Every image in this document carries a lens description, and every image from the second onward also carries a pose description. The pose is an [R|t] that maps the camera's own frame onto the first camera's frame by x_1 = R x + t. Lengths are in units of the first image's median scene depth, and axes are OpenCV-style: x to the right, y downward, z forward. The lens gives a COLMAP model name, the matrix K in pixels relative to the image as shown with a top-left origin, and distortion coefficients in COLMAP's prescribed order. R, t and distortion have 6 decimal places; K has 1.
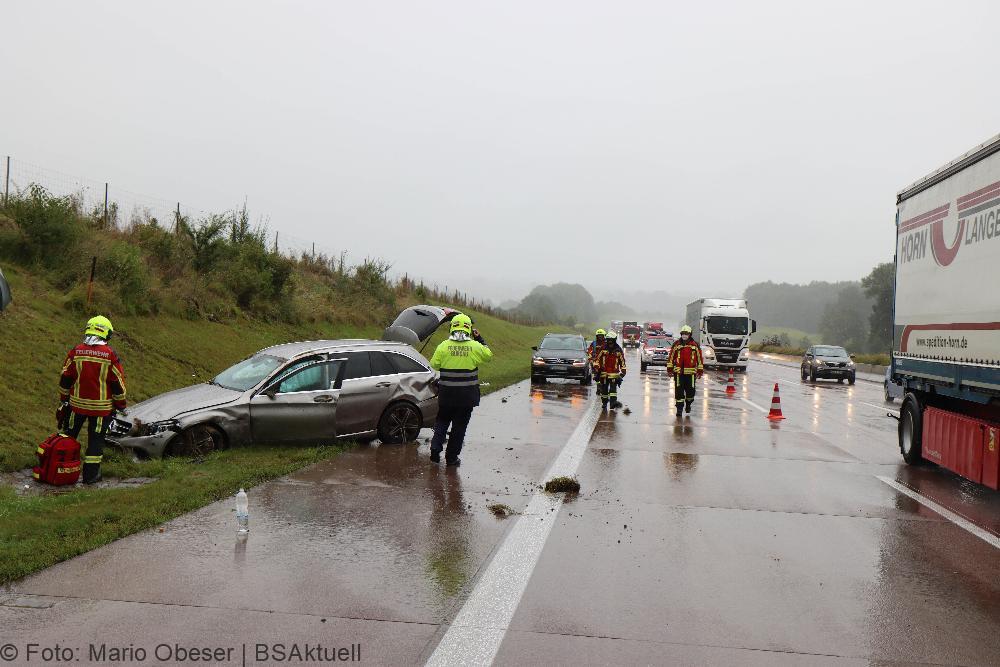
lens RADIAL K [[1185.8, 0, 500.0], [0, 1185.8, 333.5], [0, 0, 1]] dist [0.031025, 0.016460]
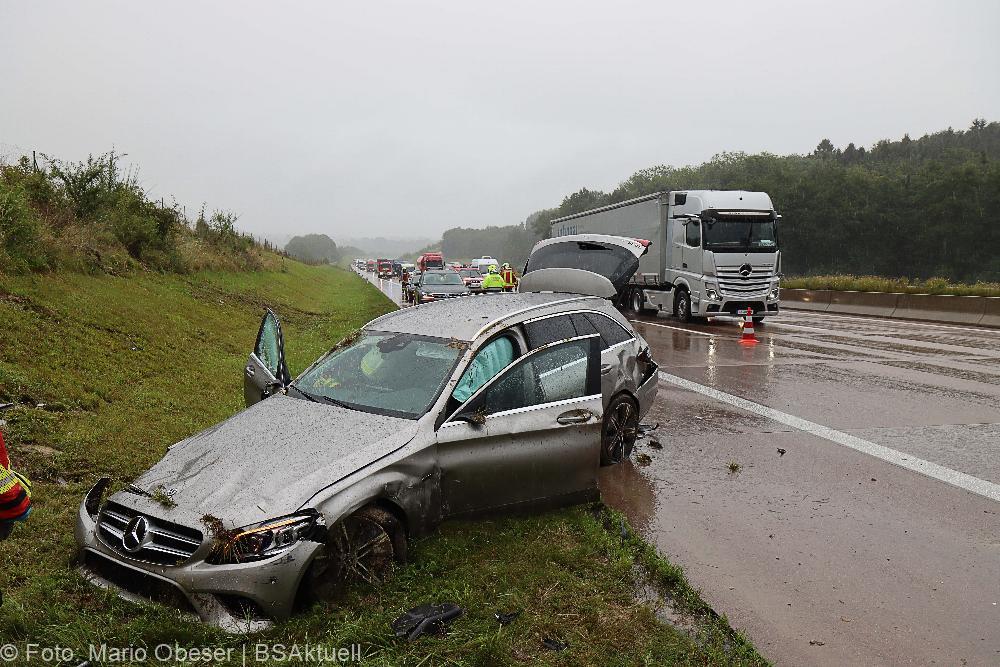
lens RADIAL K [[779.3, 0, 500.0], [0, 779.3, 333.5], [0, 0, 1]] dist [-0.013138, 0.004135]
pose [[0.949685, -0.073163, 0.304541, -0.270324], [0.046763, 0.994557, 0.093106, -0.013549], [-0.309695, -0.074180, 0.947938, 0.668950]]
